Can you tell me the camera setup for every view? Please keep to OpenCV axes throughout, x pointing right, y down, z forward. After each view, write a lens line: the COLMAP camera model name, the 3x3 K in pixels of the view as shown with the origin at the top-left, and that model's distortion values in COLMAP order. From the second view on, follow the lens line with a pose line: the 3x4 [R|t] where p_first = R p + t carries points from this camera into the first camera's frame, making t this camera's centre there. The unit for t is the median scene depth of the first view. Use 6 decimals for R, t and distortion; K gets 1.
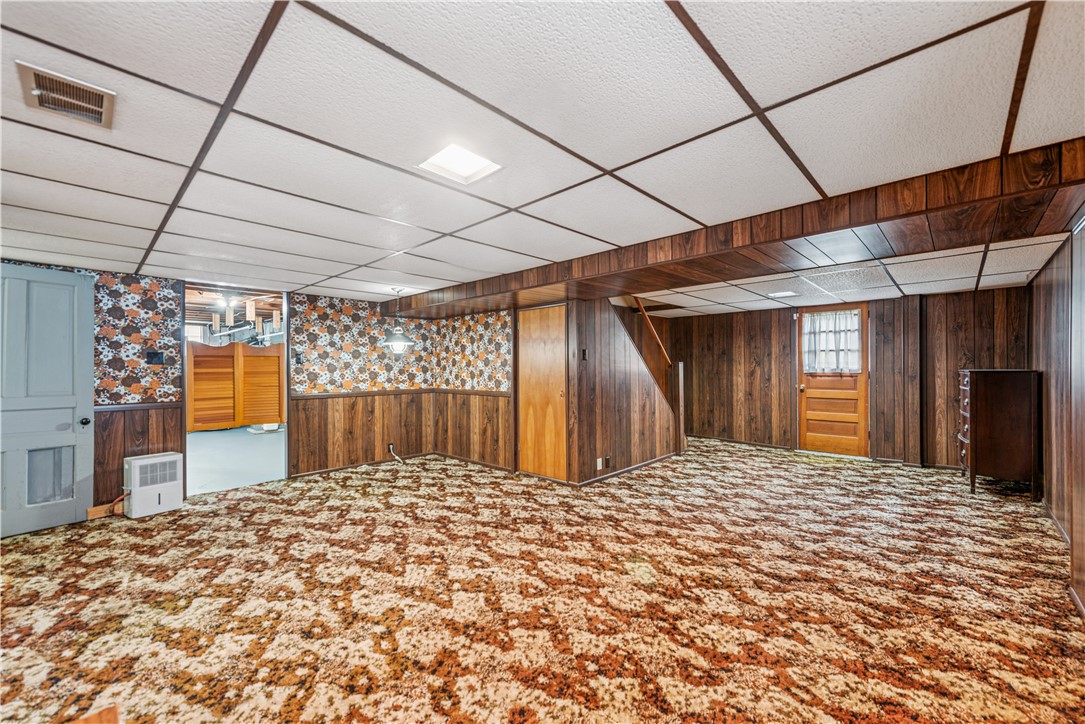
lens RADIAL K [[437.4, 0, 546.1], [0, 437.4, 367.5], [0, 0, 1]] dist [0.002644, -0.000166]
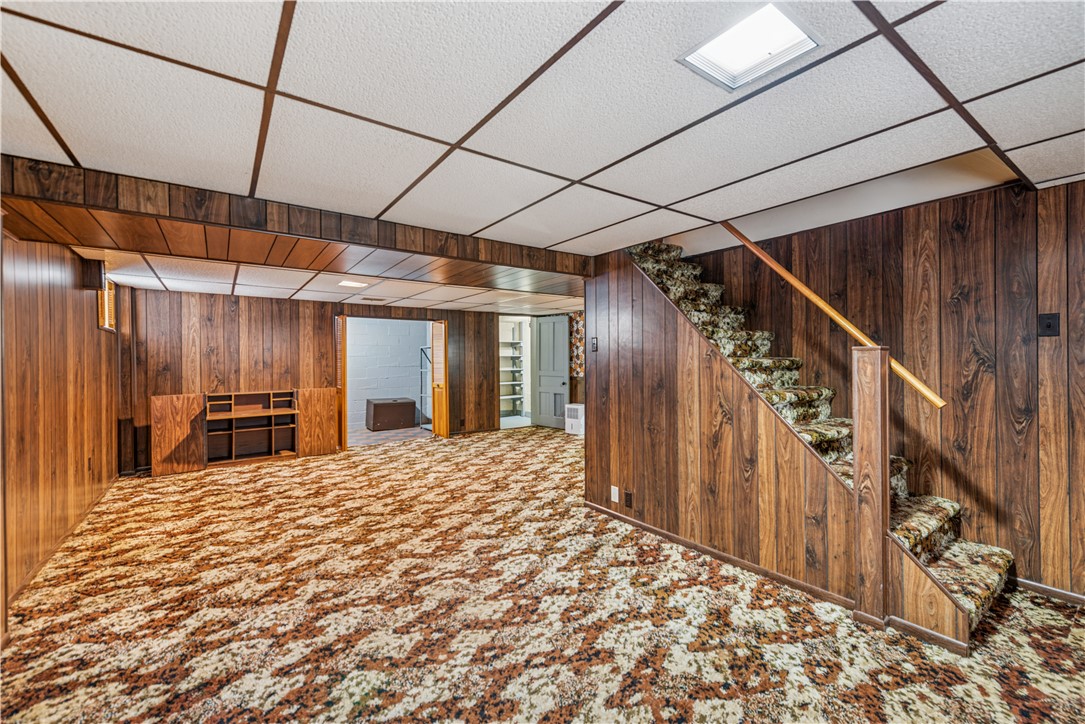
lens RADIAL K [[437.4, 0, 546.1], [0, 437.4, 367.5], [0, 0, 1]] dist [0.002644, -0.000166]
pose [[-0.171276, 0.026161, -0.984876, 1.122843], [0.007201, 0.999654, 0.025302, -0.012183], [0.985197, -0.002758, -0.171405, 1.331533]]
